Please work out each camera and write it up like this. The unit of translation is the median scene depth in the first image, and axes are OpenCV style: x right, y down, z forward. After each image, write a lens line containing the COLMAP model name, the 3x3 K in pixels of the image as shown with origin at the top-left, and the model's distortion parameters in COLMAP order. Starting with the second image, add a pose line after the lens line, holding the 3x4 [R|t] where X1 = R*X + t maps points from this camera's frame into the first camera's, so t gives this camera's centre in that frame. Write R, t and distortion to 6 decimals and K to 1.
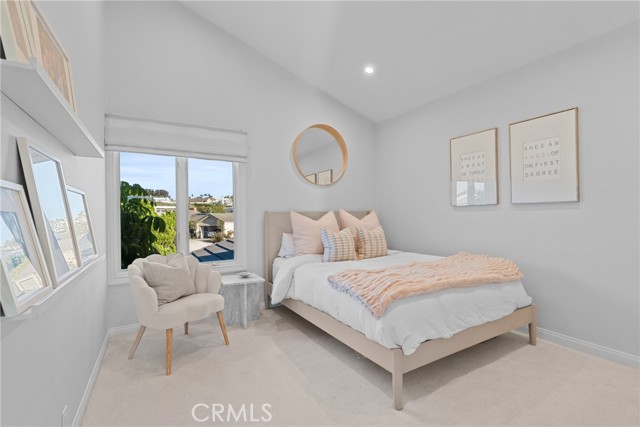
lens RADIAL K [[293.7, 0, 324.1], [0, 293.7, 214.8], [0, 0, 1]] dist [-0.006019, 0.002284]
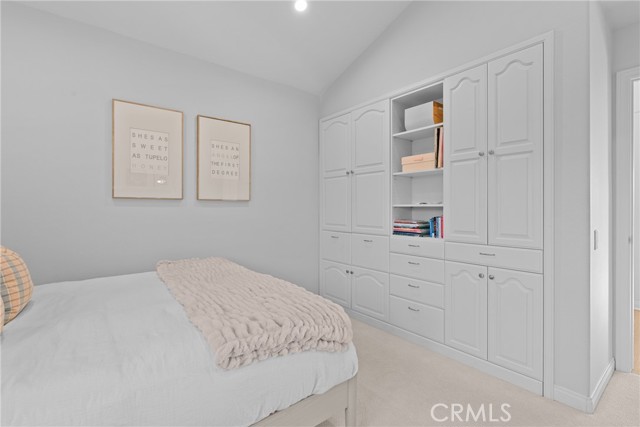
lens RADIAL K [[293.7, 0, 324.1], [0, 293.7, 208.7], [0, 0, 1]] dist [-0.006019, 0.002284]
pose [[-0.134229, -0.003801, 0.990943, -0.354962], [-0.006211, 0.999976, 0.002995, -0.014241], [-0.990931, -0.005753, -0.134249, 0.732903]]
